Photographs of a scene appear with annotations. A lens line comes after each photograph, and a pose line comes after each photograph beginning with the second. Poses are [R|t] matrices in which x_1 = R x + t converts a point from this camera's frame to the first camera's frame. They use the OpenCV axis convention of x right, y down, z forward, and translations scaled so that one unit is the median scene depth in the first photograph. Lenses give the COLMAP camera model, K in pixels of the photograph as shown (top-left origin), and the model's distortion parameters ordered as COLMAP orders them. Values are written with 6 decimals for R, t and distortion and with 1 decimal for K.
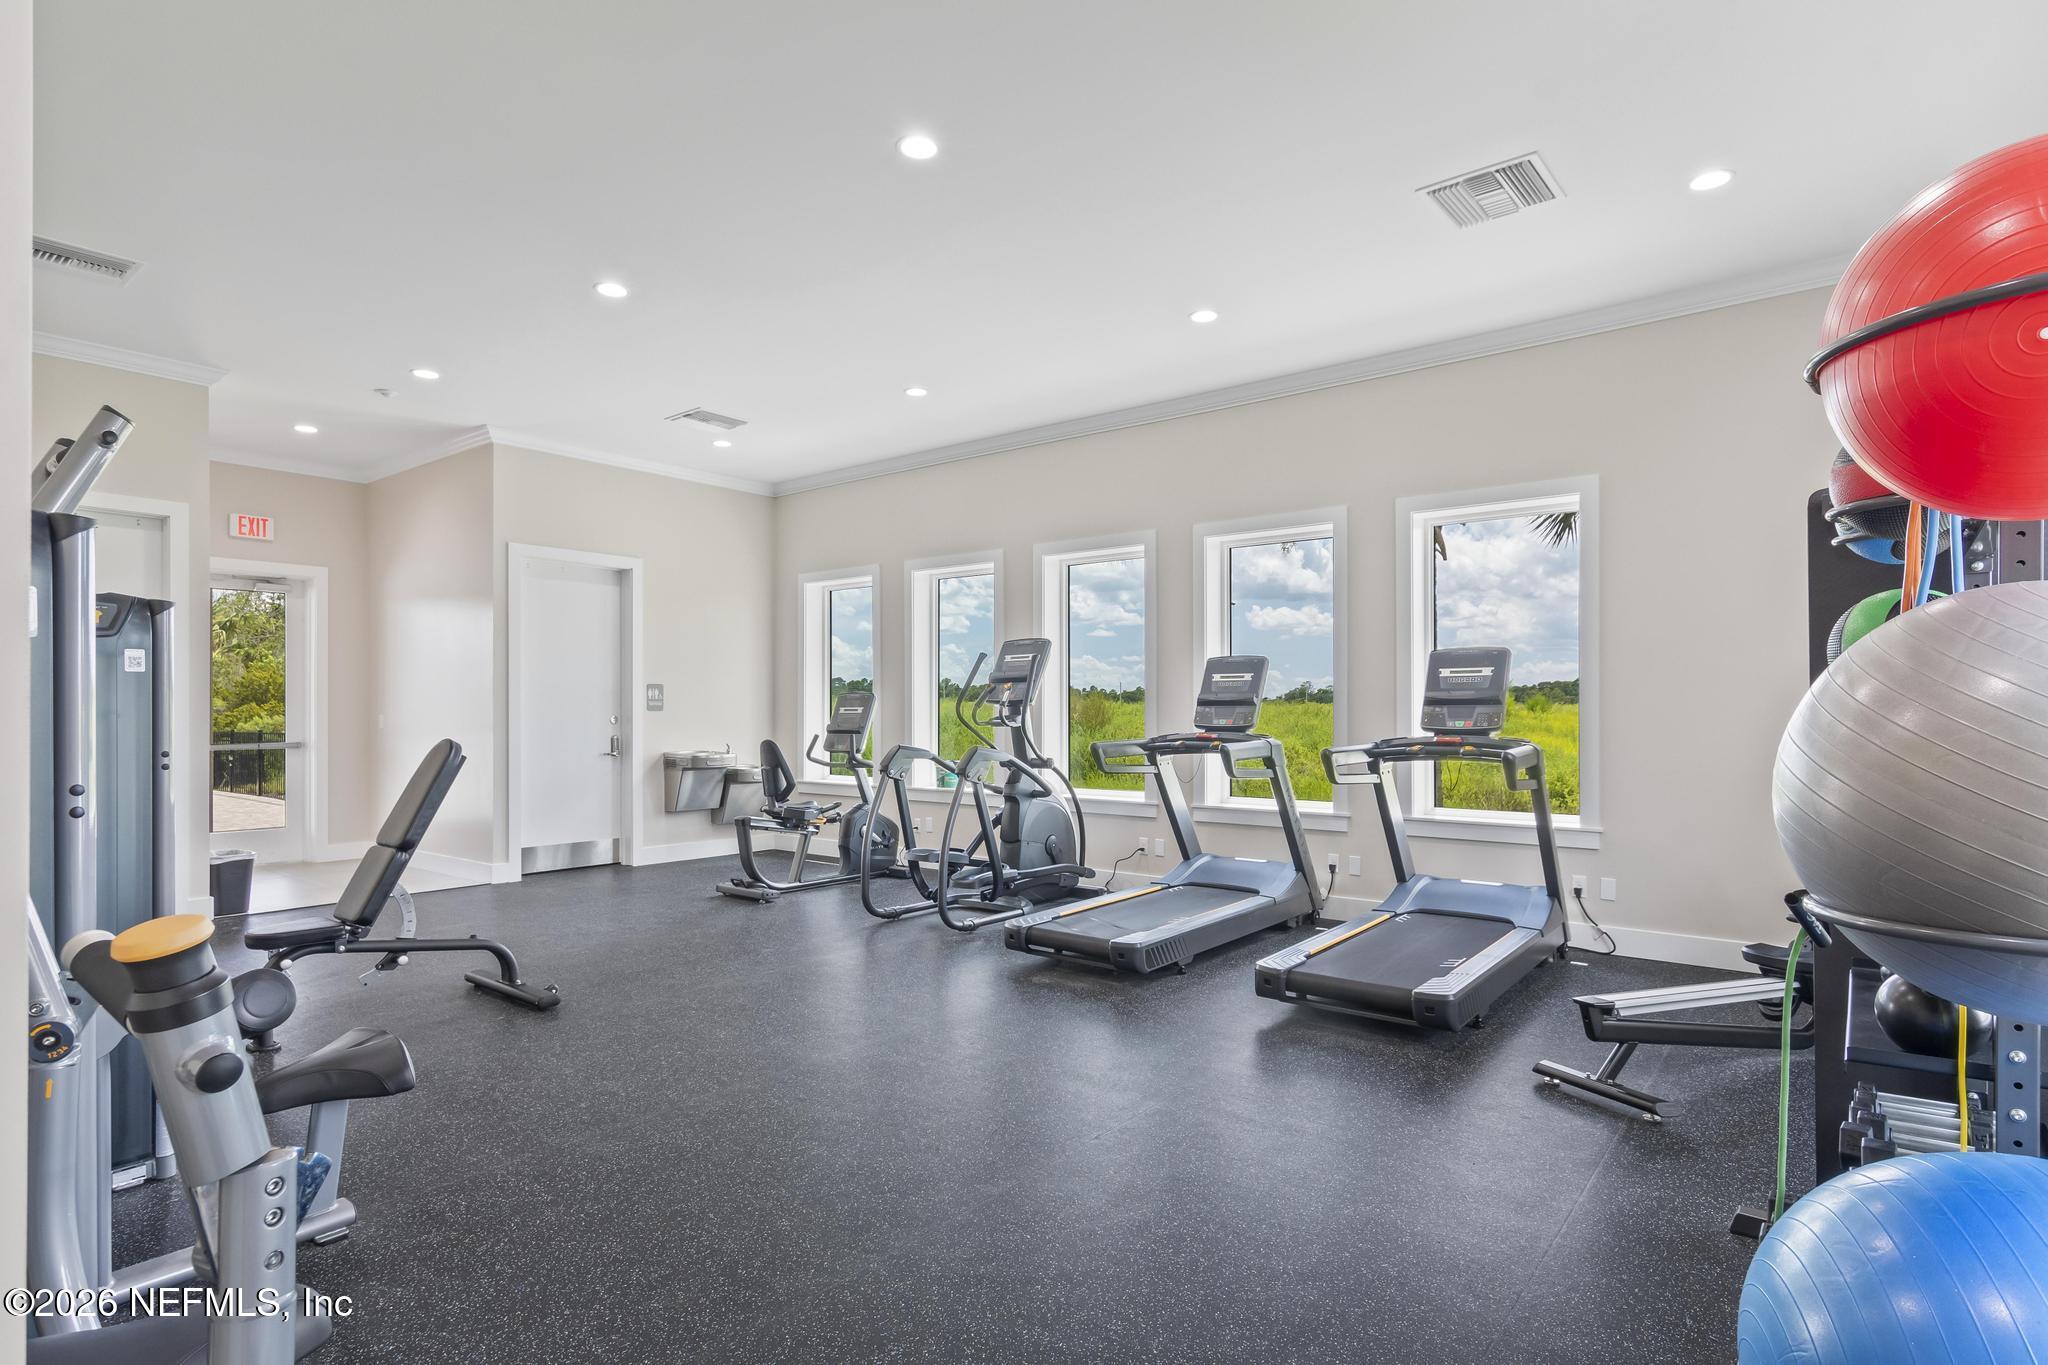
lens RADIAL K [[1076.6, 0, 1026.2], [0, 1076.6, 707.1], [0, 0, 1]] dist [0.003972, 0.000190]
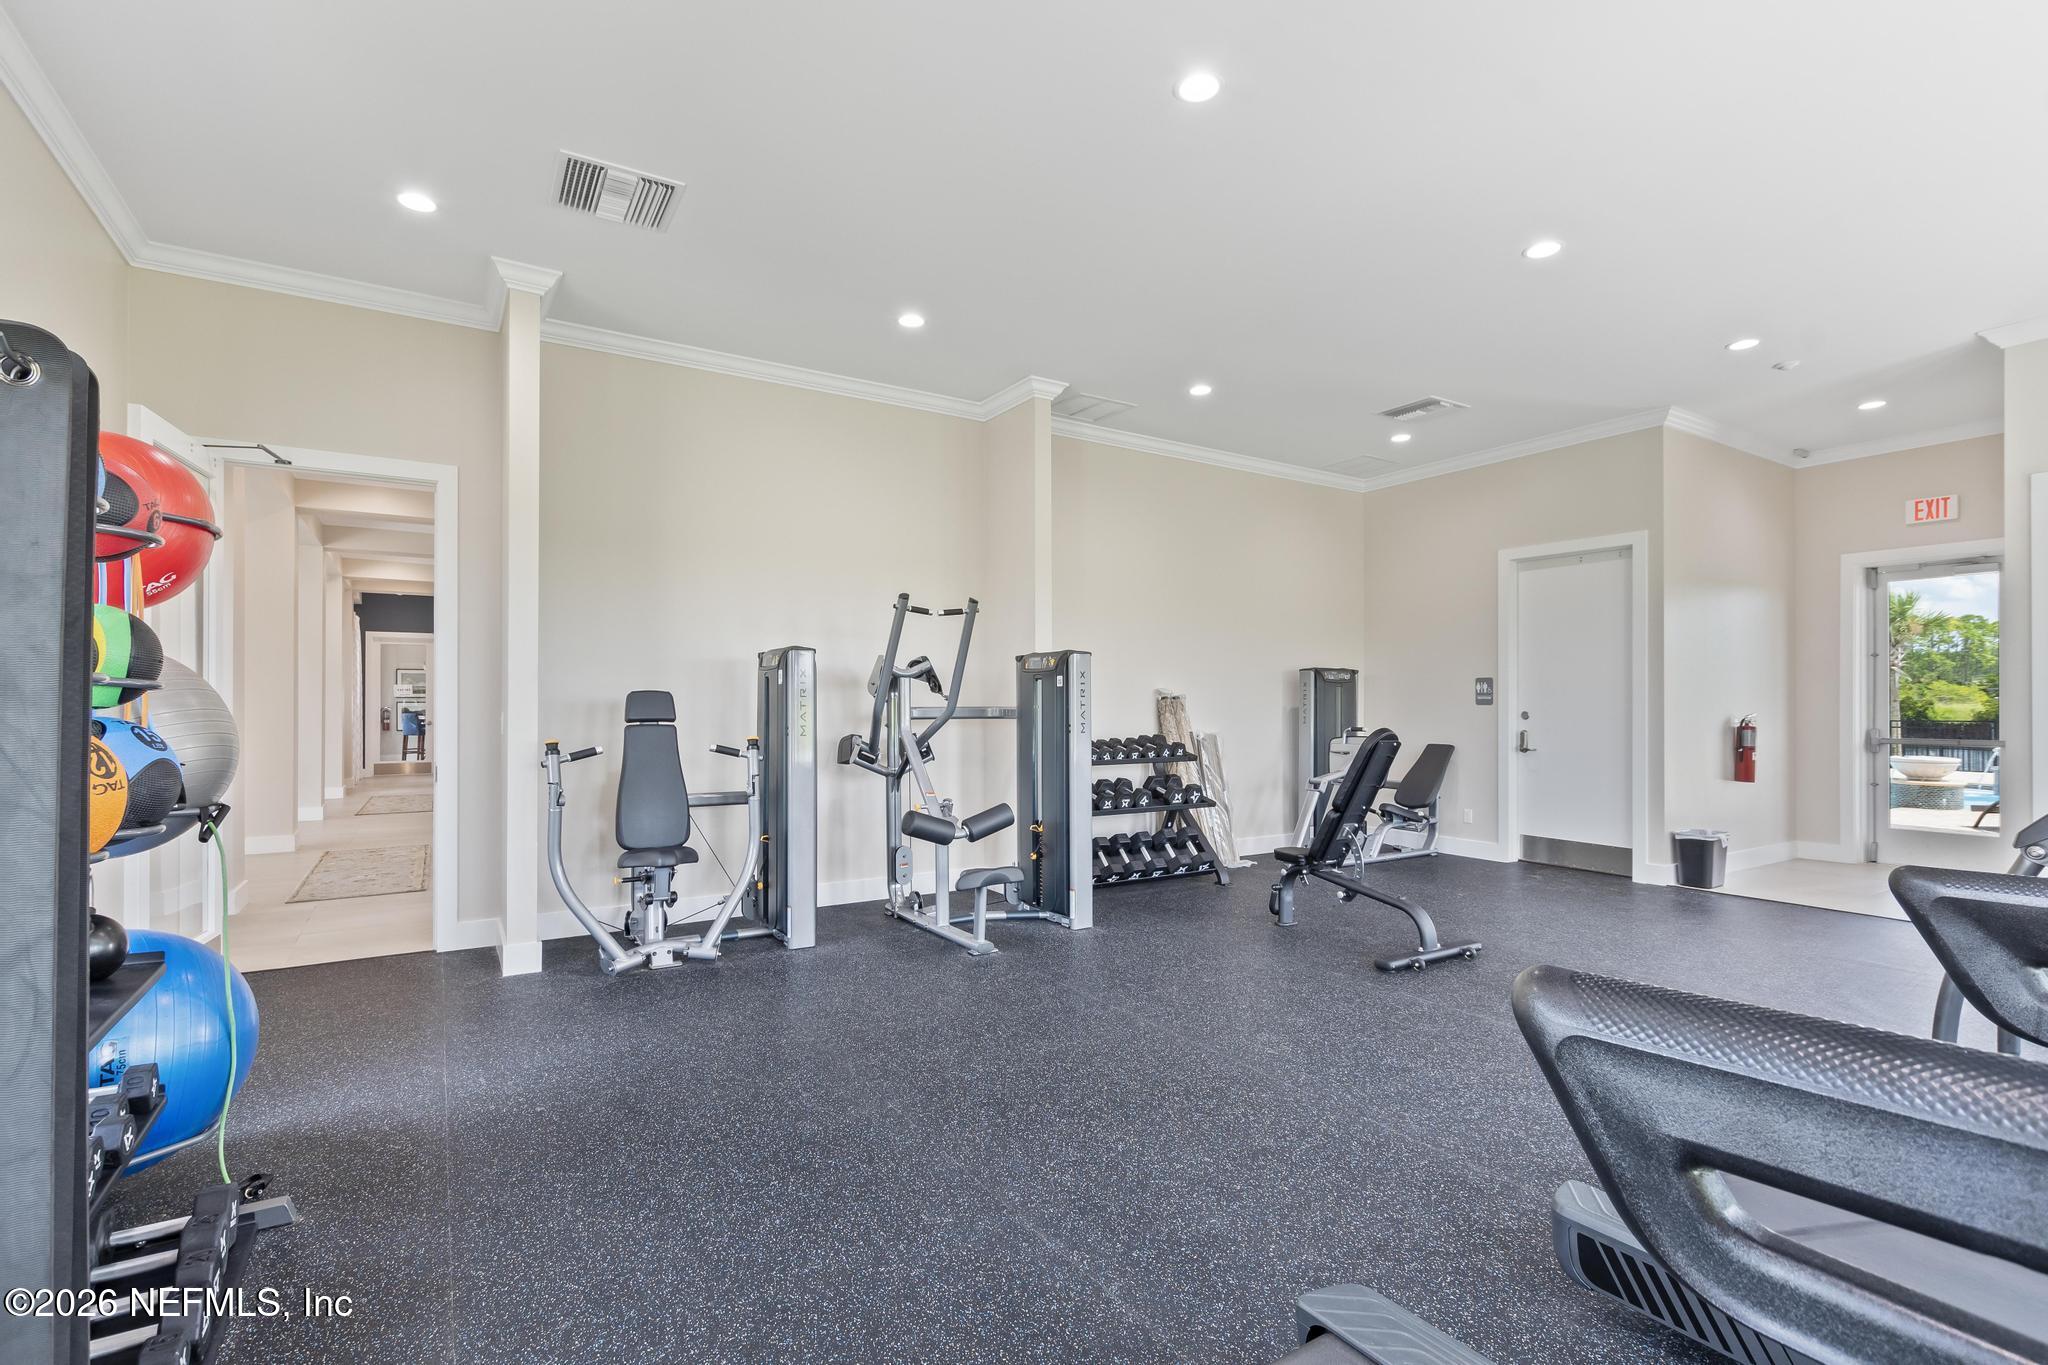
lens RADIAL K [[962.0, 0, 1022.9], [0, 962.0, 699.9], [0, 0, 1]] dist [0.001109, -0.000570]
pose [[-0.342182, -0.002605, -0.939630, 0.367960], [0.001893, 0.999992, -0.003462, 0.000380], [0.939632, -0.002963, -0.342175, 0.585257]]
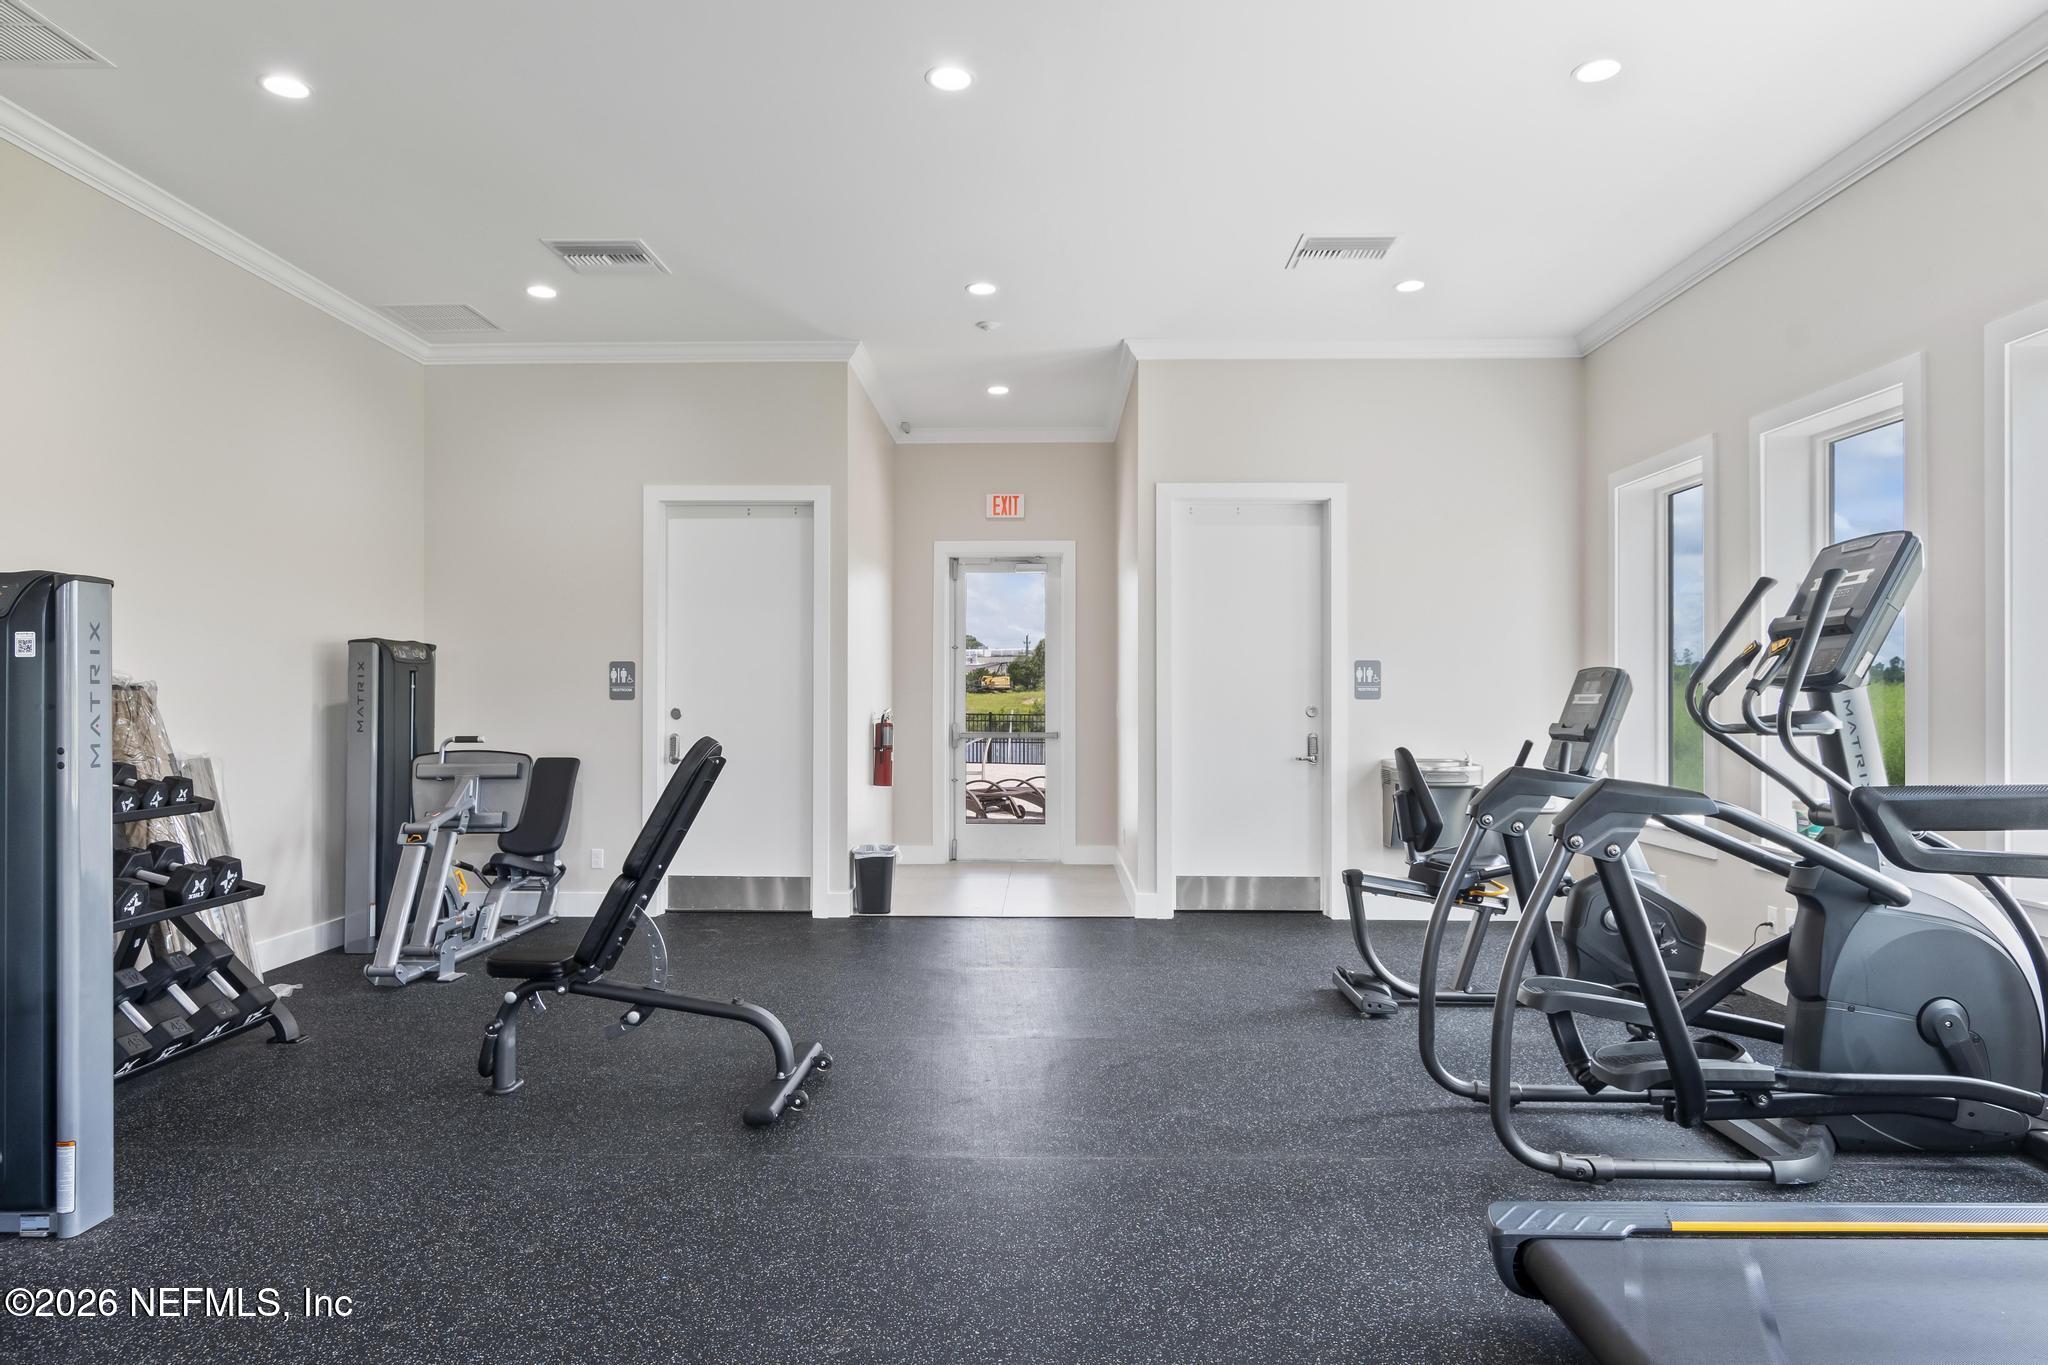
lens RADIAL K [[1232.2, 0, 1028.5], [0, 1232.2, 686.3], [0, 0, 1]] dist [0.002745, -0.001894]
pose [[0.600063, -0.006895, -0.799923, 0.178686], [0.002571, 0.999974, -0.006691, 0.000065], [0.799949, 0.001958, 0.600065, 0.391029]]
